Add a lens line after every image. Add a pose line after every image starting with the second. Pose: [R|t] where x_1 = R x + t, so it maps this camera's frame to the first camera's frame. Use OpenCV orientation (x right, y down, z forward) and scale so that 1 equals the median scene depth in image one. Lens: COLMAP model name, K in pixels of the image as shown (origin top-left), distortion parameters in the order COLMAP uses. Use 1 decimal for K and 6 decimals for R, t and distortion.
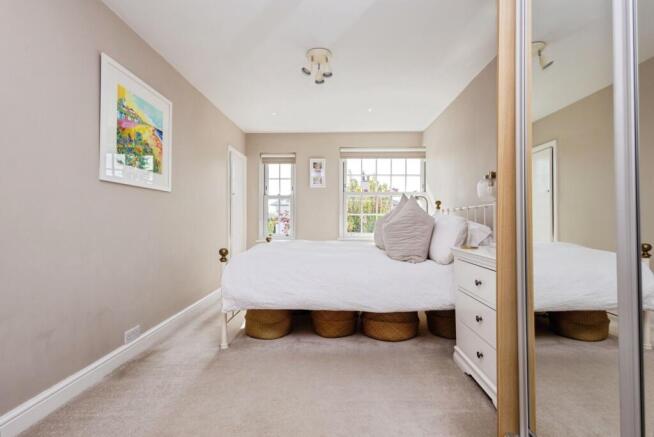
lens RADIAL K [[303.1, 0, 324.4], [0, 303.1, 219.9], [0, 0, 1]] dist [0.011576, -0.000305]
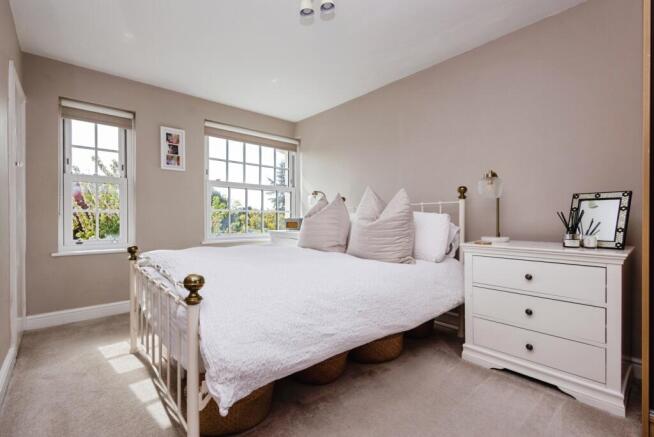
lens RADIAL K [[303.1, 0, 324.3], [0, 303.1, 220.0], [0, 0, 1]] dist [0.011576, -0.000305]
pose [[0.725111, -0.002691, 0.688627, -0.475262], [-0.000852, 0.999988, 0.004805, 0.006749], [-0.688632, -0.004071, 0.725100, 0.493282]]
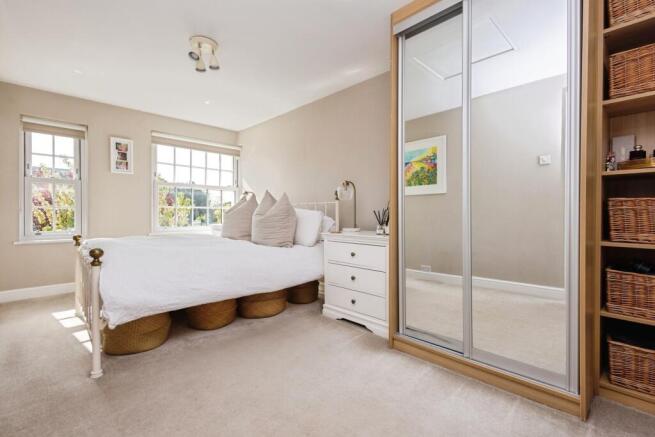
lens RADIAL K [[303.5, 0, 327.4], [0, 303.5, 216.9], [0, 0, 1]] dist [0.011576, -0.000305]
pose [[0.687862, -0.004789, 0.725826, -0.460961], [-0.003571, 0.999944, 0.009982, 0.003120], [-0.725833, -0.009458, 0.687806, 0.034817]]
